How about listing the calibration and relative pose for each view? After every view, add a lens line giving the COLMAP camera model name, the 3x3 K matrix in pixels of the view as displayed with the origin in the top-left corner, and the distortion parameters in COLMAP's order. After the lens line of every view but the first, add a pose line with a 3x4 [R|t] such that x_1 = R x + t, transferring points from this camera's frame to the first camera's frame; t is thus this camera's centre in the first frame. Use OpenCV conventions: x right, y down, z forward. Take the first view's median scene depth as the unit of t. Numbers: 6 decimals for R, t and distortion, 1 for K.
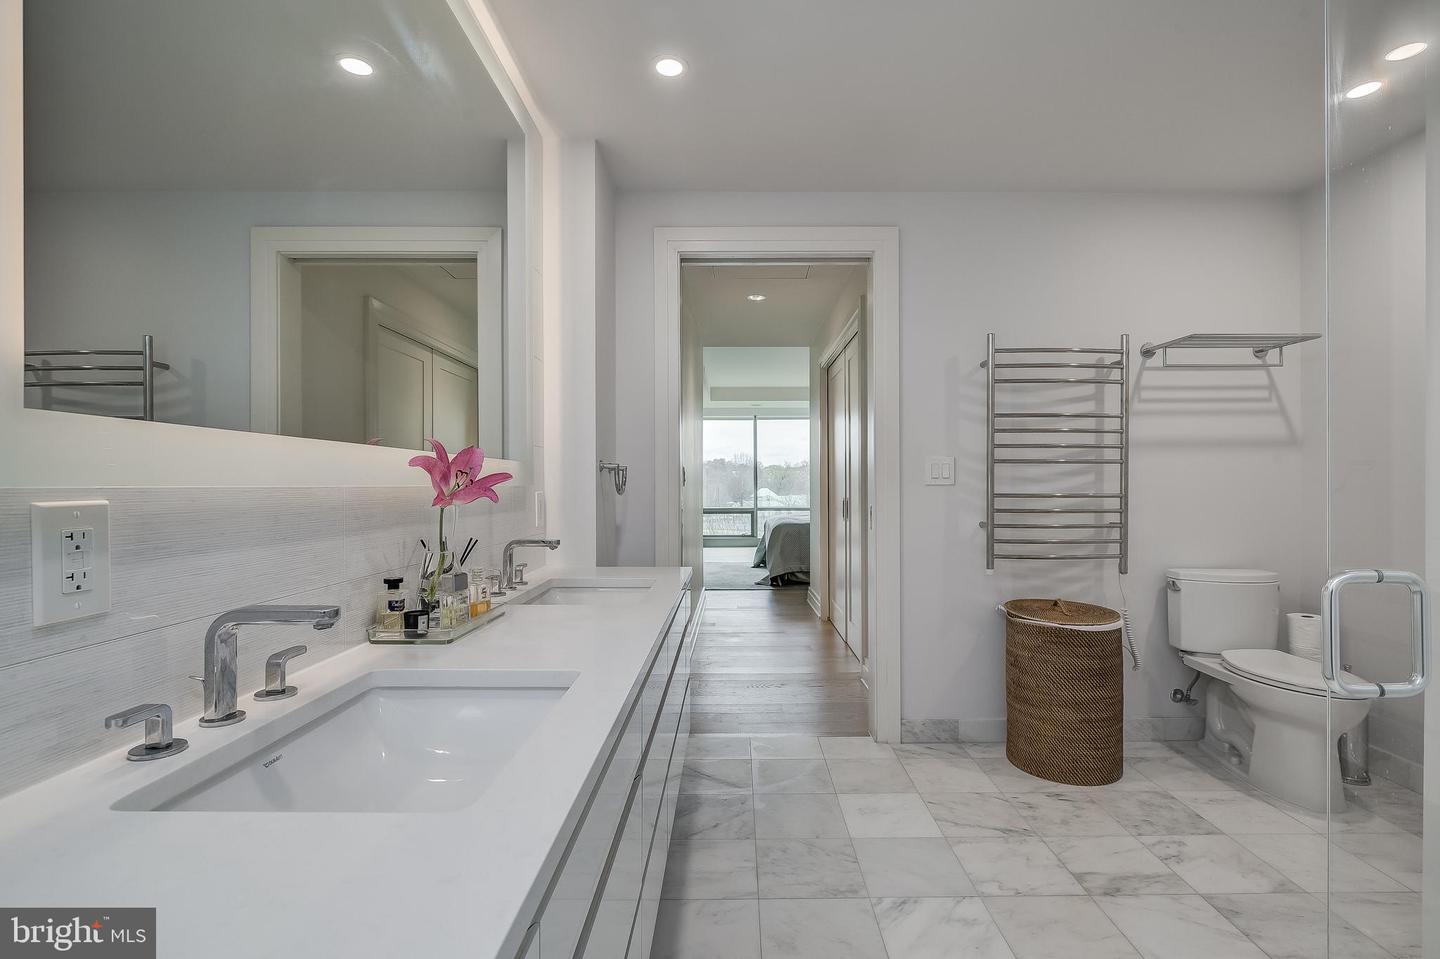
lens RADIAL K [[655.0, 0, 750.4], [0, 655.0, 488.5], [0, 0, 1]] dist [-0.003861, -0.000269]
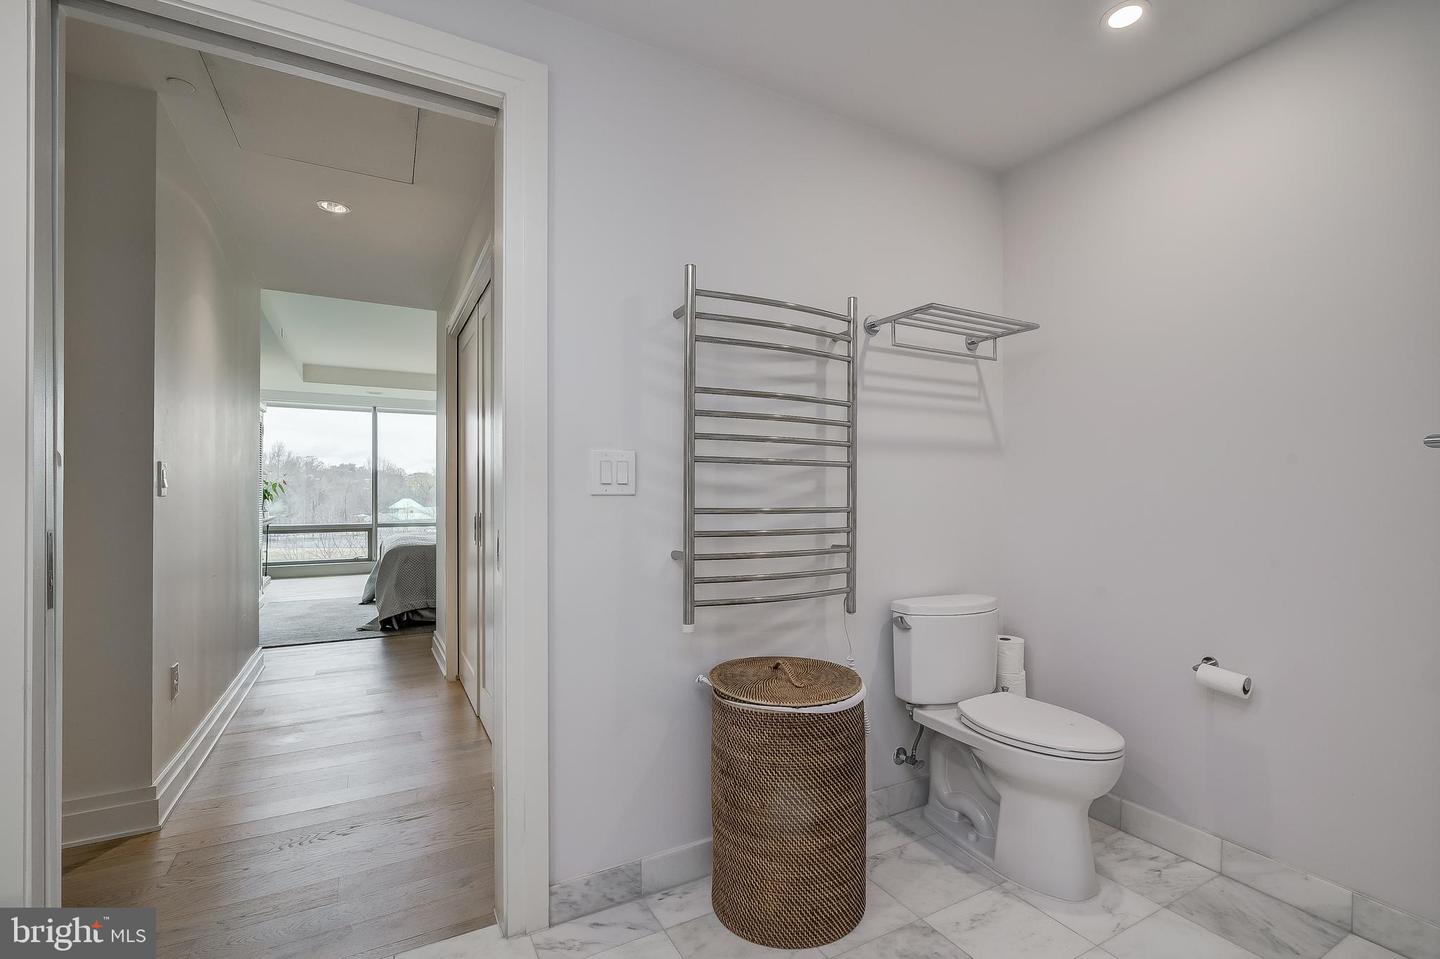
lens RADIAL K [[655.0, 0, 750.4], [0, 655.0, 488.5], [0, 0, 1]] dist [-0.003861, -0.000269]
pose [[0.875582, 0.006293, 0.483029, 0.101441], [0.001122, 0.999886, -0.015061, -0.002276], [-0.483069, 0.013729, 0.875475, 0.389638]]
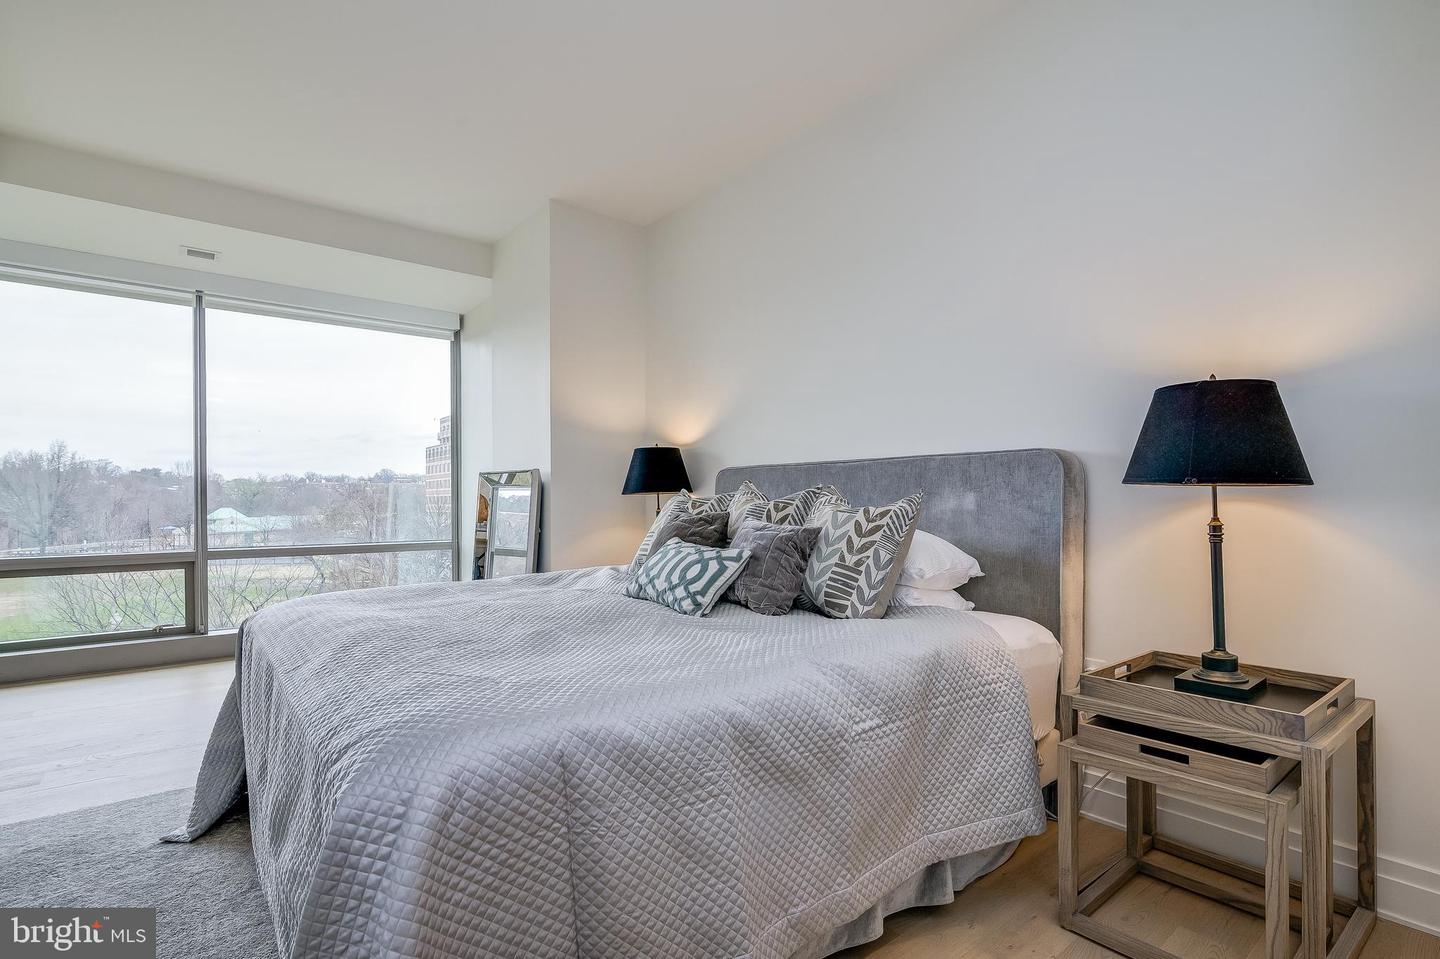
lens RADIAL K [[678.5, 0, 714.1], [0, 678.5, 501.0], [0, 0, 1]] dist [-0.001400, -0.000087]
pose [[0.798987, -0.001753, 0.601346, 0.039672], [0.006446, 0.999963, -0.005650, 0.020227], [-0.601314, 0.008390, 0.798969, 2.274997]]
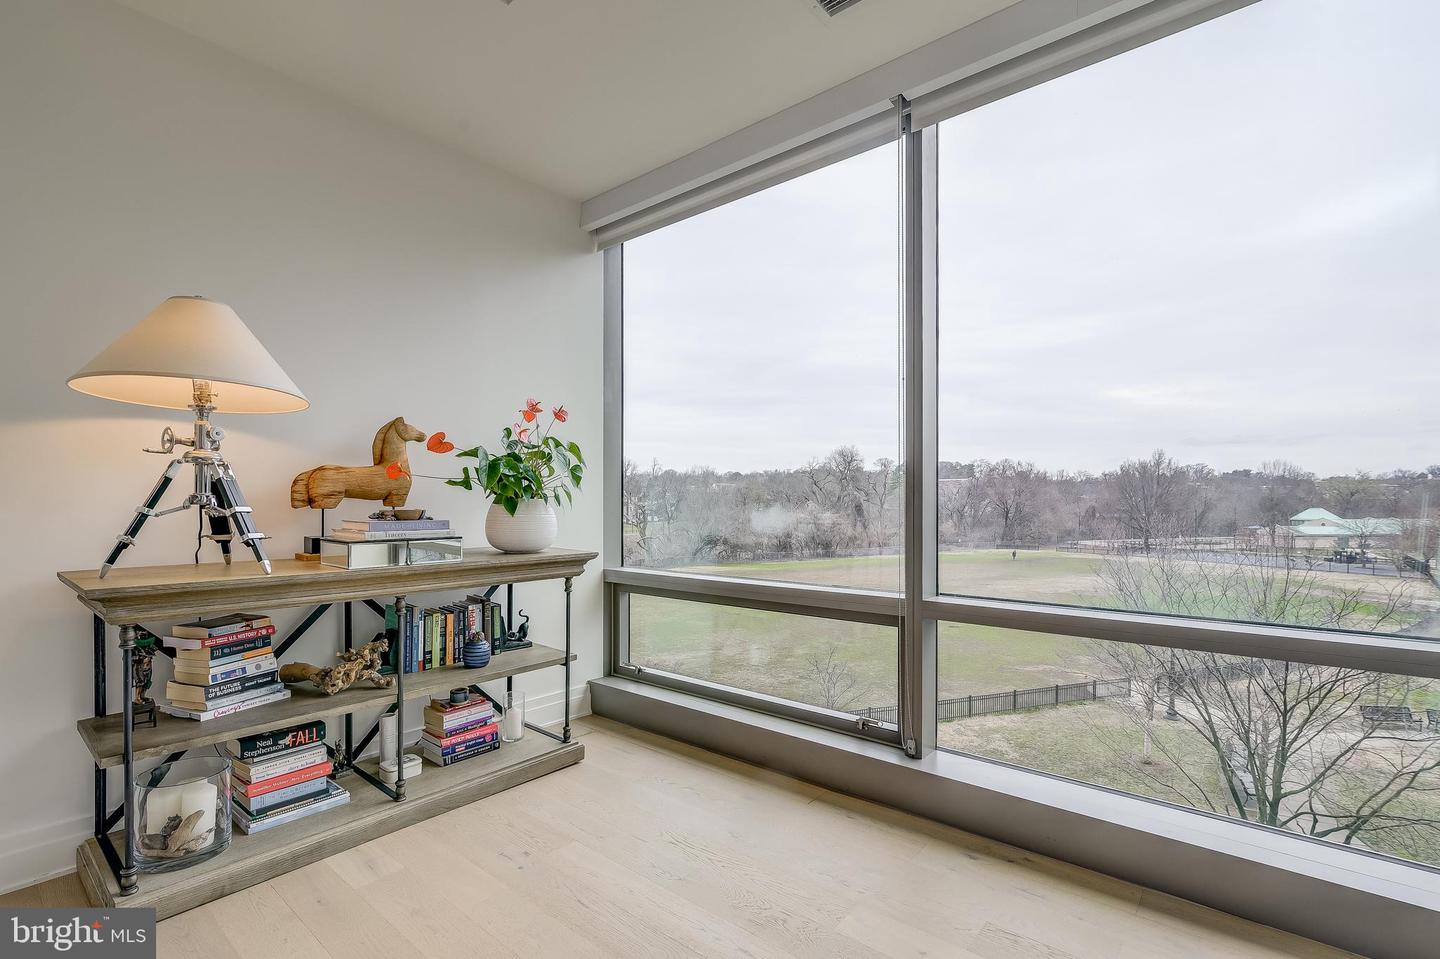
lens RADIAL K [[656.8, 0, 722.5], [0, 656.8, 507.0], [0, 0, 1]] dist [0.001116, 0.000145]
pose [[0.753806, 0.004786, -0.657079, 0.466898], [-0.004495, 0.999988, 0.002126, -0.010377], [0.657081, 0.001351, 0.753819, 3.665187]]
